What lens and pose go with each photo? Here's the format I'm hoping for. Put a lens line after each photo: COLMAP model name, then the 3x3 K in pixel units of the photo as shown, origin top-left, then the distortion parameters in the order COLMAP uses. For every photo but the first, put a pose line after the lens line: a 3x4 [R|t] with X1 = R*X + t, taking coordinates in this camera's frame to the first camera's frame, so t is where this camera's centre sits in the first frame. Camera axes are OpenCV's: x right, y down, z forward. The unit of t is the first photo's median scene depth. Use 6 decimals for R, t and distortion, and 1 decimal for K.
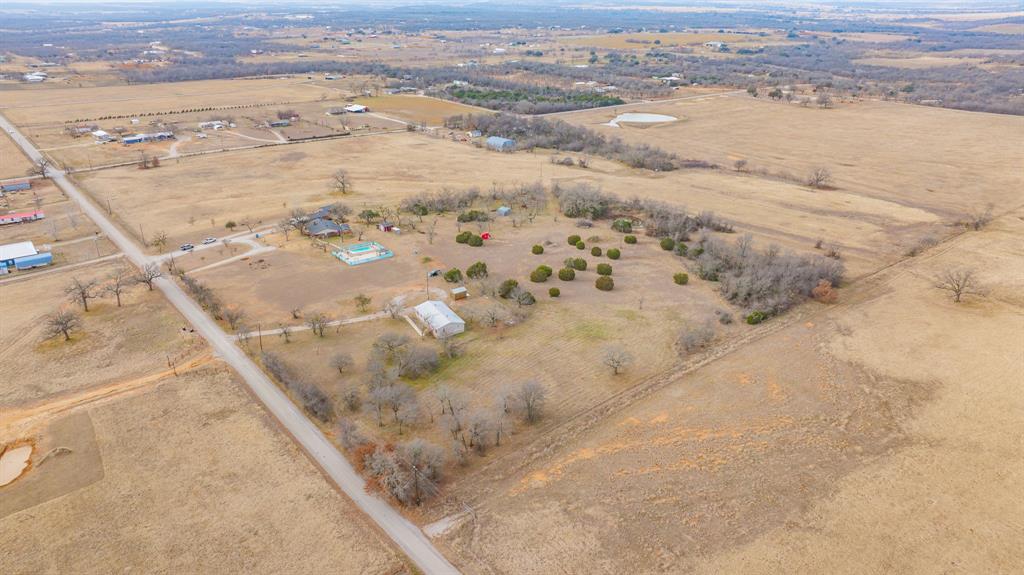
lens RADIAL K [[723.3, 0, 509.8], [0, 723.3, 287.4], [0, 0, 1]] dist [-0.030815, 0.029216]
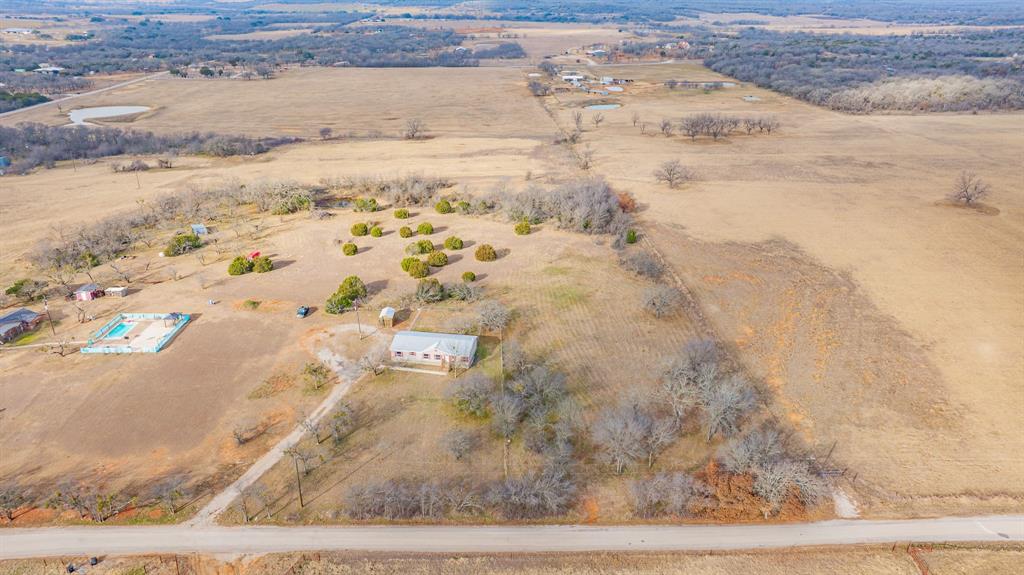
lens RADIAL K [[723.3, 0, 511.5], [0, 723.3, 288.4], [0, 0, 1]] dist [-0.030815, 0.029216]
pose [[0.601484, -0.313608, 0.734756, -0.336828], [0.300884, 0.940931, 0.155298, -0.061395], [-0.740058, 0.127667, 0.660315, 0.265976]]
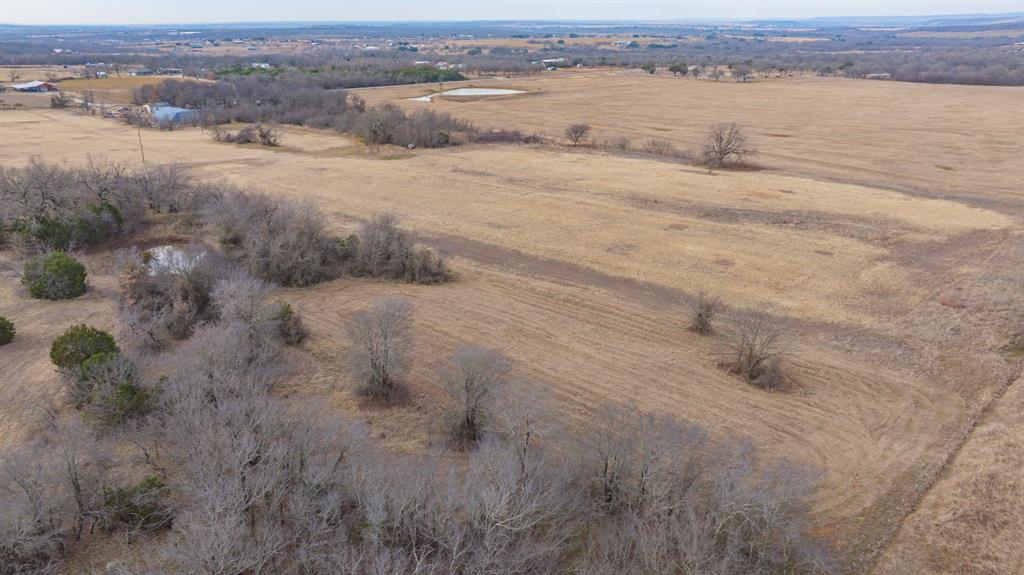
lens RADIAL K [[723.3, 0, 513.6], [0, 723.3, 286.5], [0, 0, 1]] dist [-0.030815, 0.029216]
pose [[0.995760, -0.035804, 0.084739, 0.264996], [0.038865, 0.998640, -0.034754, -0.052231], [-0.083380, 0.037900, 0.995797, 0.578949]]
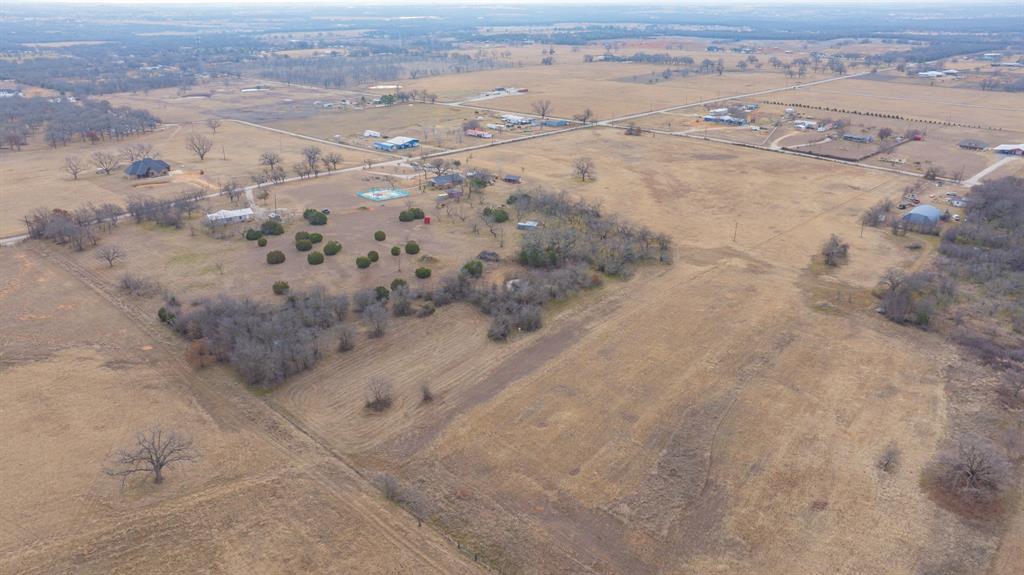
lens RADIAL K [[723.3, 0, 518.1], [0, 723.3, 285.6], [0, 0, 1]] dist [-0.030815, 0.029216]
pose [[0.106572, 0.365872, -0.924543, 0.764740], [-0.369456, 0.877837, 0.304802, -0.278710], [0.923117, 0.309094, 0.228727, 0.722200]]
